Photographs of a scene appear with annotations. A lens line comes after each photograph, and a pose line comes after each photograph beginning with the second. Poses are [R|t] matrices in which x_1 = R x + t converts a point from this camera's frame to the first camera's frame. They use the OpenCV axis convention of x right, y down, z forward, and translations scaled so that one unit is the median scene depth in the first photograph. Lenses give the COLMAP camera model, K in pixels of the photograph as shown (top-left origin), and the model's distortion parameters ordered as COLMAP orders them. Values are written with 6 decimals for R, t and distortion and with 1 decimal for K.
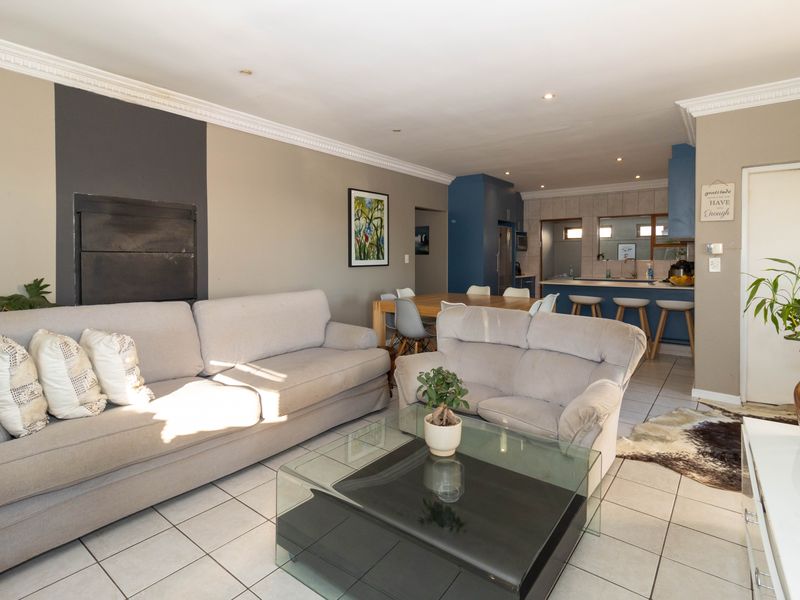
lens RADIAL K [[418.1, 0, 398.4], [0, 418.1, 299.1], [0, 0, 1]] dist [-0.005483, -0.002630]
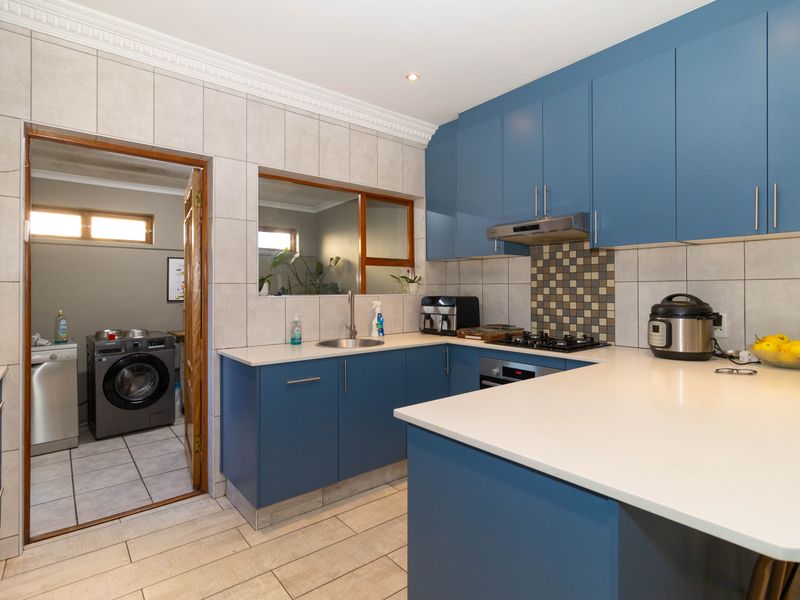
lens RADIAL K [[418.1, 0, 398.2], [0, 418.1, 295.4], [0, 0, 1]] dist [-0.005483, -0.002630]
pose [[0.215349, -0.009555, 0.976490, 0.178159], [0.085746, 0.996275, -0.009161, -0.084234], [-0.972765, 0.085703, 0.215367, 0.863085]]
